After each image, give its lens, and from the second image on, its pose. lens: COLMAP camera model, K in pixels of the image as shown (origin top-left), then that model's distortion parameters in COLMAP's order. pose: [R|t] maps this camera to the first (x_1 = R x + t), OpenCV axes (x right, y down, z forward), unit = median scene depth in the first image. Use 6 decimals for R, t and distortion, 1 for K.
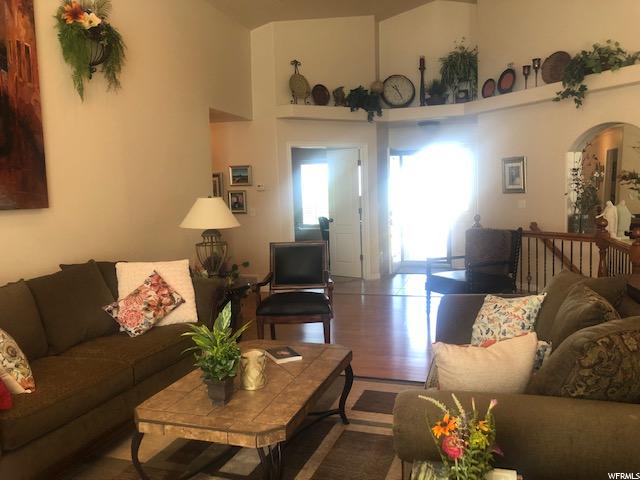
lens RADIAL K [[519.7, 0, 320.0], [0, 519.7, 240.0], [0, 0, 1]] dist [0.053579, -0.083009]
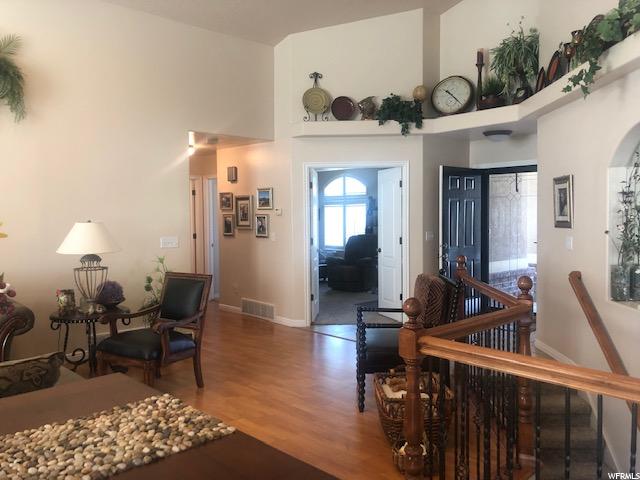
lens RADIAL K [[519.7, 0, 320.0], [0, 519.7, 240.0], [0, 0, 1]] dist [0.053579, -0.083009]
pose [[0.866235, 0.048154, -0.497311, 0.414059], [-0.064312, 0.997811, -0.015405, -0.039149], [0.495481, 0.045328, 0.867435, 0.222262]]
